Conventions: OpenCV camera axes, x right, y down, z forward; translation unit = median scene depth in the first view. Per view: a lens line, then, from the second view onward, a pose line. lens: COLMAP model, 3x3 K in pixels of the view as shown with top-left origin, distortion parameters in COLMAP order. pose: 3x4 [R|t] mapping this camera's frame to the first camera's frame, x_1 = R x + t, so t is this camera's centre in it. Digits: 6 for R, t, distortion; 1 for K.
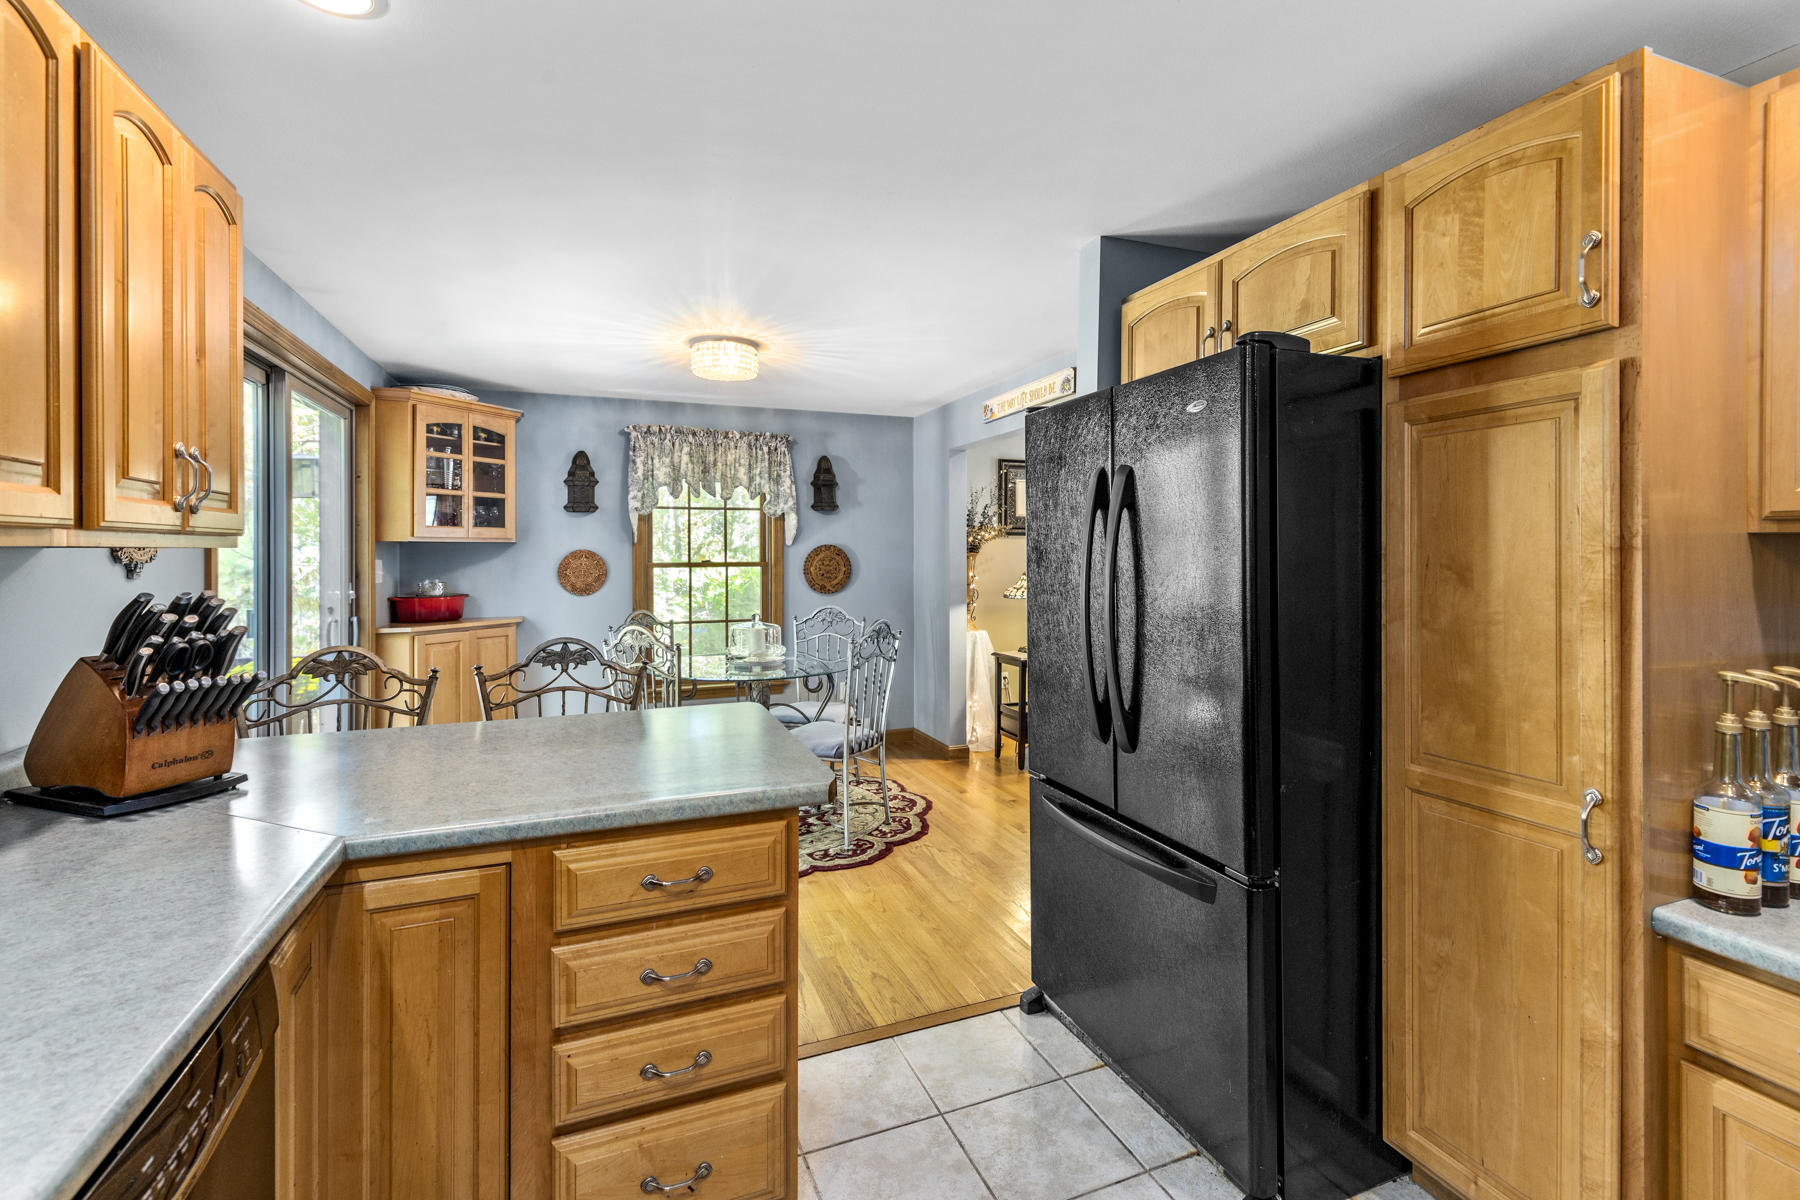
lens RADIAL K [[828.3, 0, 919.0], [0, 828.3, 557.2], [0, 0, 1]] dist [0.012669, -0.000944]
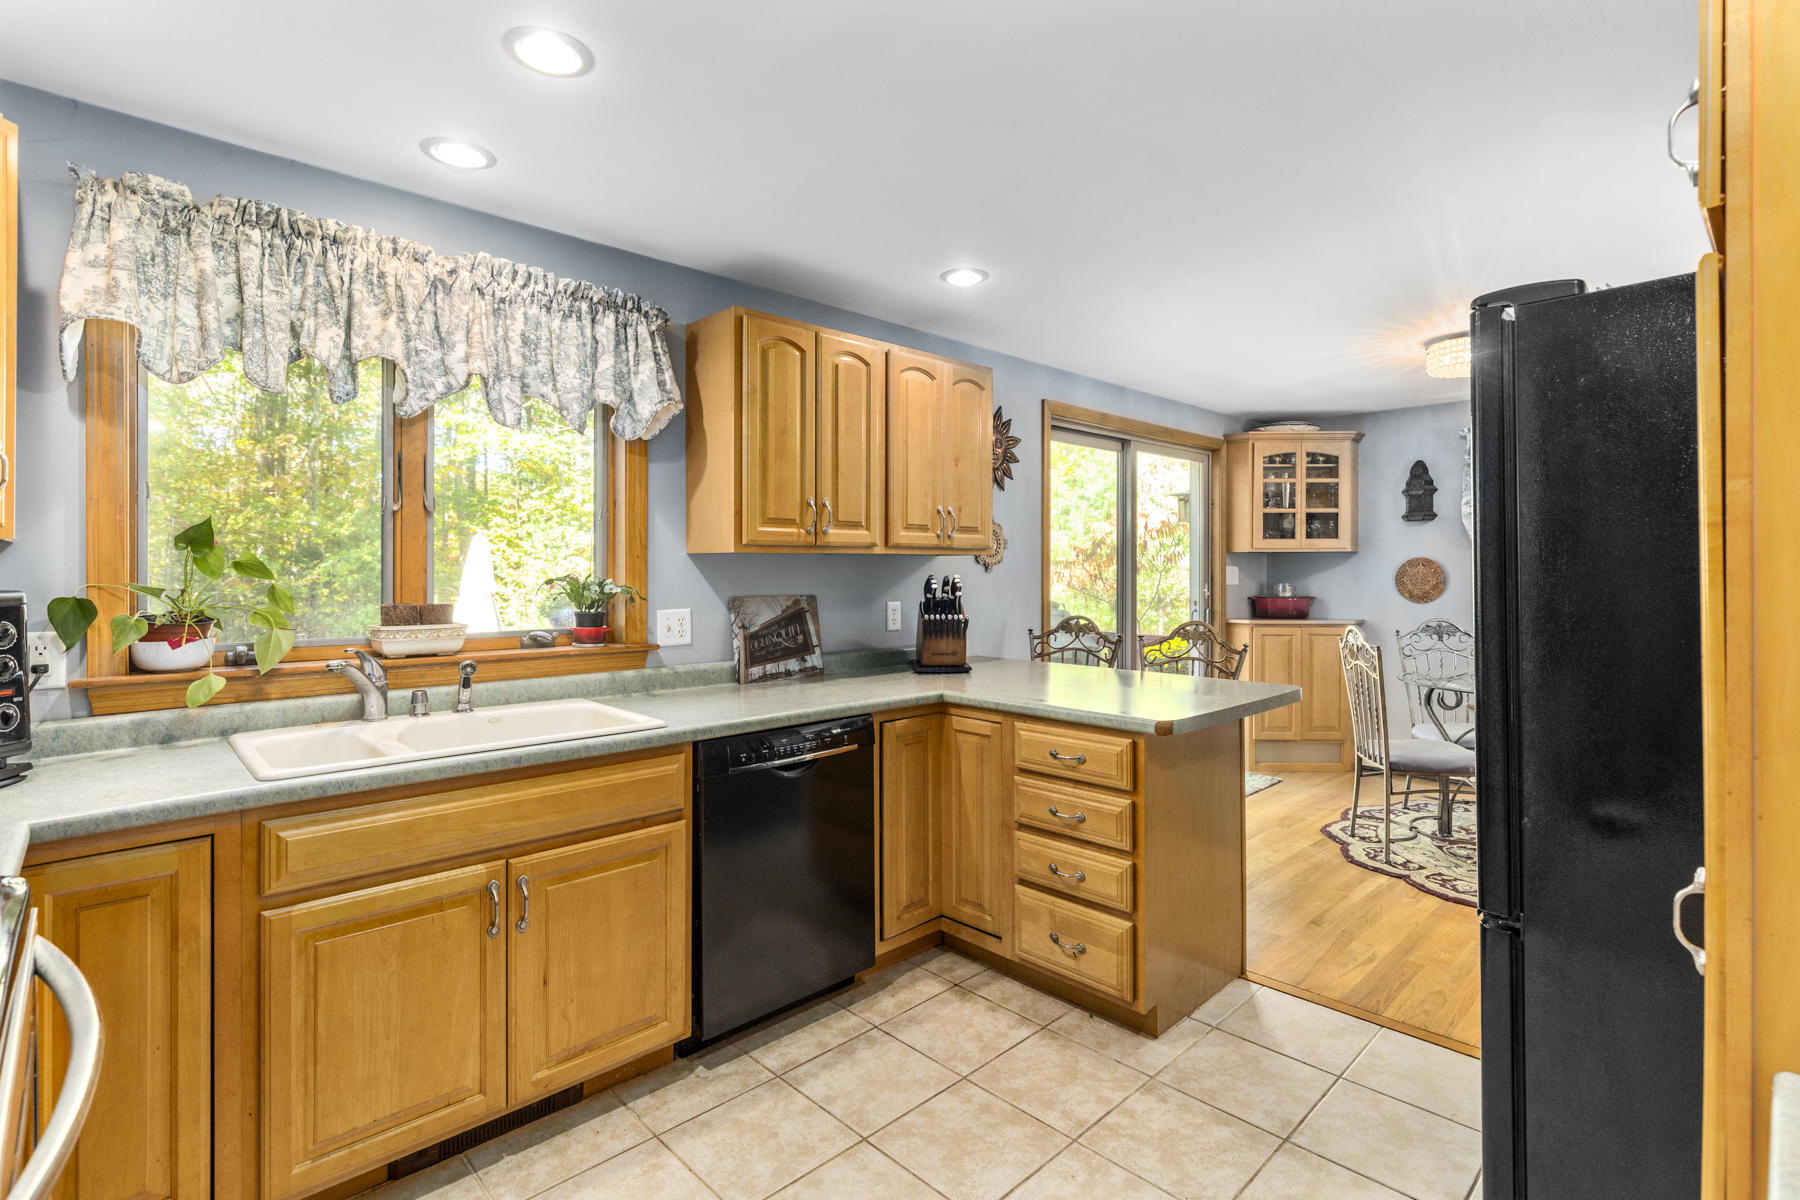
lens RADIAL K [[851.7, 0, 913.7], [0, 851.7, 581.9], [0, 0, 1]] dist [-0.004093, -0.000224]
pose [[0.374729, 0.014416, -0.927022, 0.328739], [-0.003914, 0.999895, 0.013967, 0.008606], [0.927126, -0.001605, 0.374746, 0.033840]]
